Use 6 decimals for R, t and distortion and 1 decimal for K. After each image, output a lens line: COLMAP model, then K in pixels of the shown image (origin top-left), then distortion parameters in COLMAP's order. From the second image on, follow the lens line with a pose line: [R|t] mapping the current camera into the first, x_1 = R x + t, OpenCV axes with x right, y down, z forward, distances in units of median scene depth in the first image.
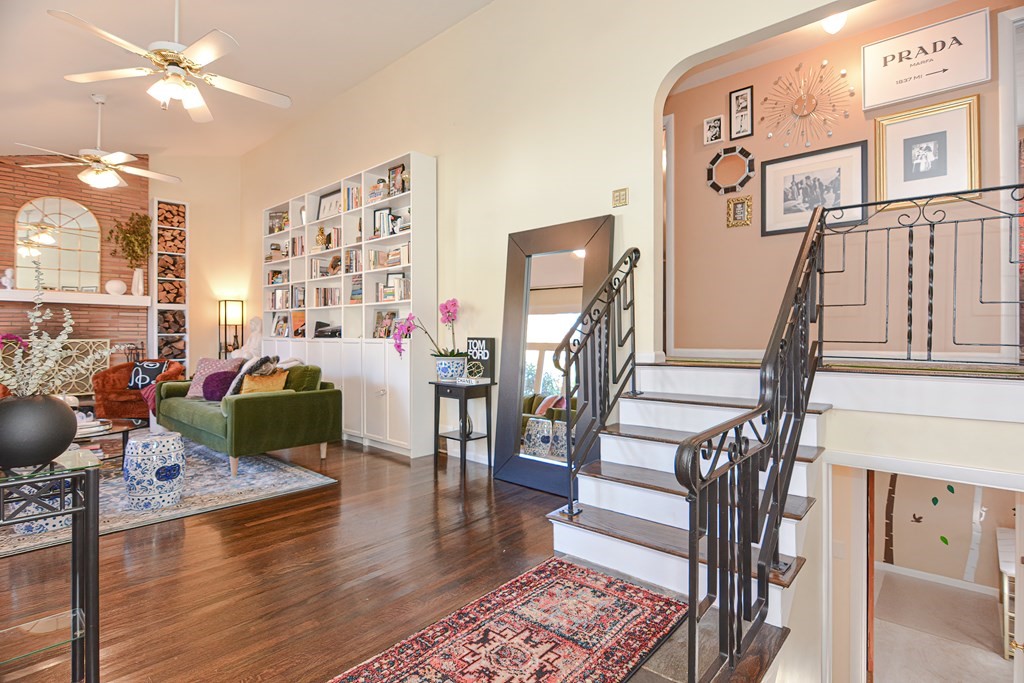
lens RADIAL K [[495.9, 0, 509.8], [0, 495.9, 332.2], [0, 0, 1]] dist [-0.004914, -0.006472]
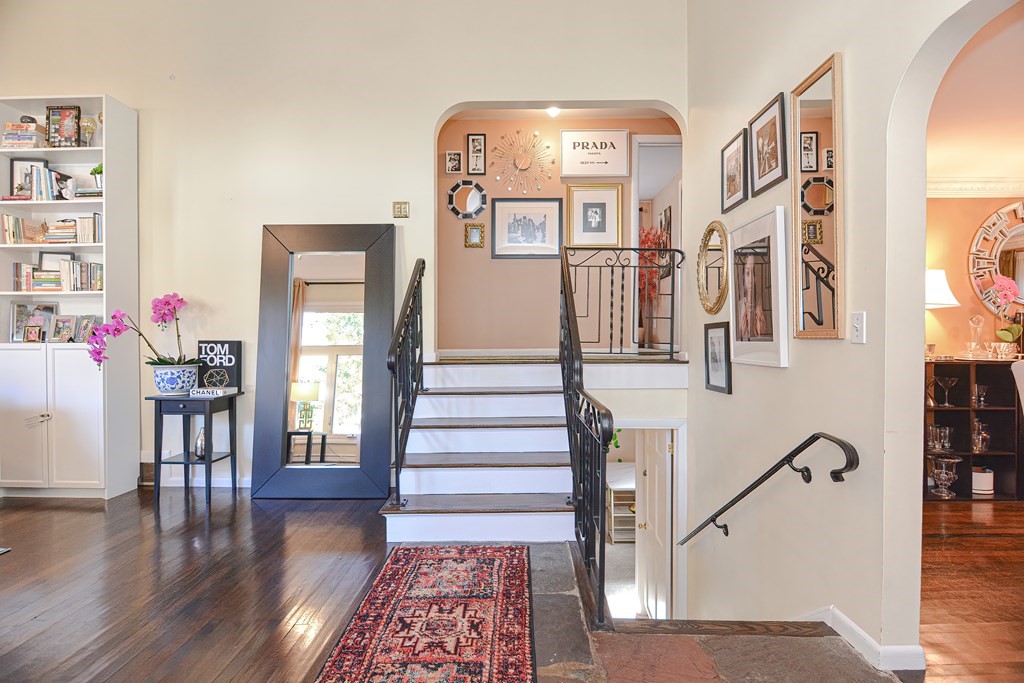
lens RADIAL K [[495.9, 0, 515.0], [0, 495.9, 337.3], [0, 0, 1]] dist [-0.004914, -0.006472]
pose [[0.750054, -0.001523, 0.661375, -0.310330], [-0.002397, 0.999985, 0.005021, -0.000664], [-0.661372, -0.005351, 0.750039, 0.029133]]
